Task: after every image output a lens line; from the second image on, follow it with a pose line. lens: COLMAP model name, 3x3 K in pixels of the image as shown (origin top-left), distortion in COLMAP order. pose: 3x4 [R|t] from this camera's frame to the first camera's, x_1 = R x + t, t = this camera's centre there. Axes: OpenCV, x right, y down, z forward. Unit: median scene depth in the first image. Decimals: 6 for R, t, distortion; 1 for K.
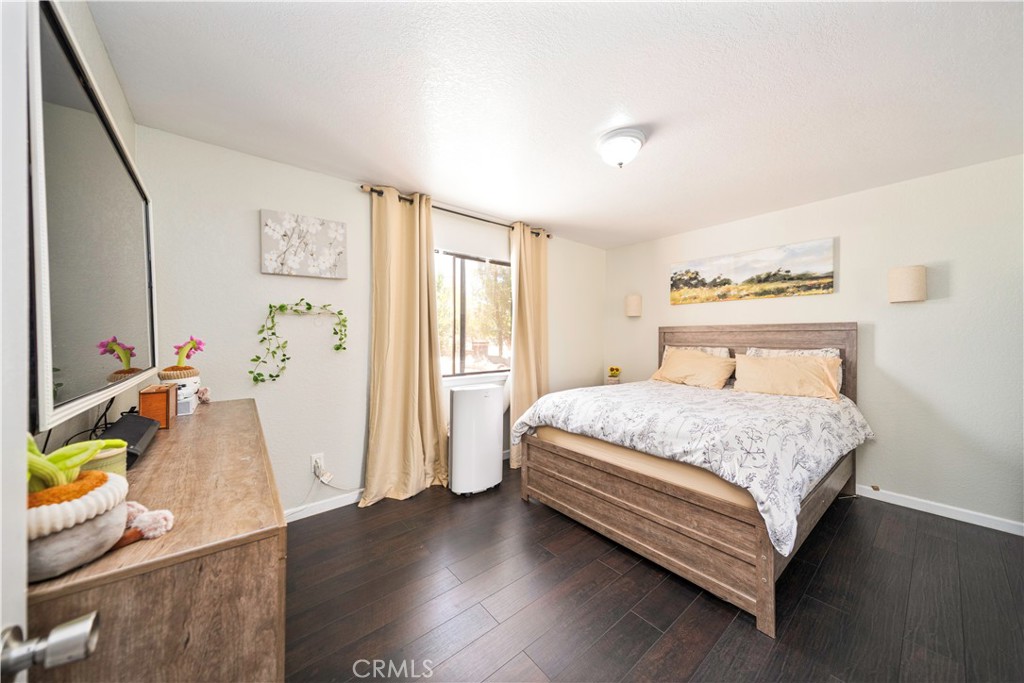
lens RADIAL K [[348.6, 0, 509.2], [0, 348.6, 337.3], [0, 0, 1]] dist [0.001522, 0.000049]
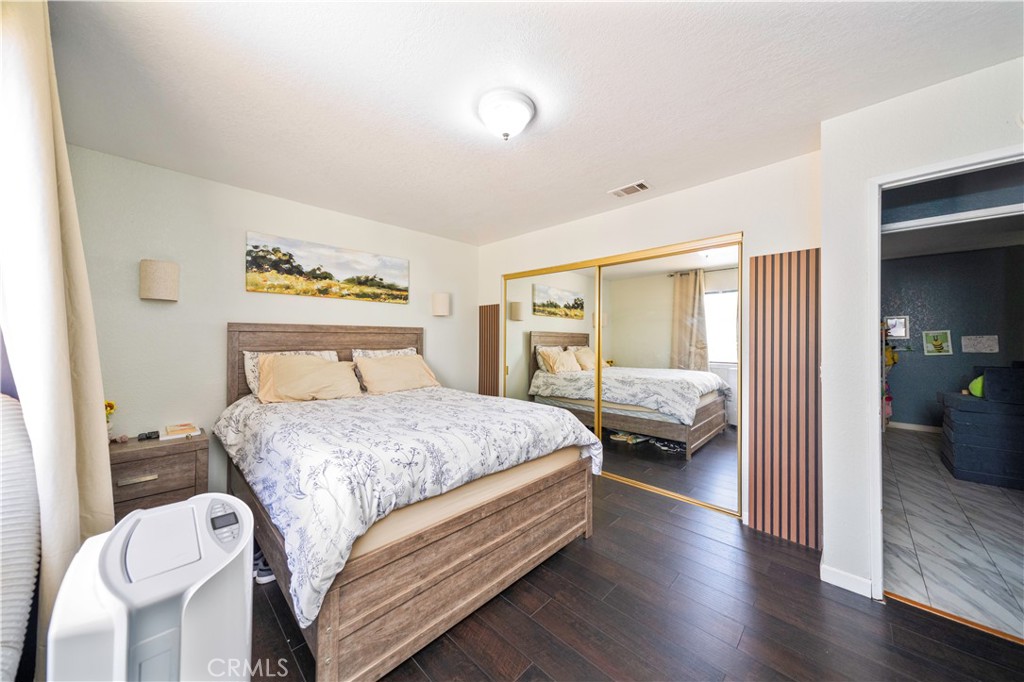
lens RADIAL K [[348.6, 0, 509.2], [0, 348.6, 336.8], [0, 0, 1]] dist [0.001522, 0.000049]
pose [[-0.118846, 0.005964, 0.992895, -0.341805], [-0.002517, 0.999977, -0.006308, -0.000656], [-0.992910, -0.003249, -0.118828, 0.720648]]
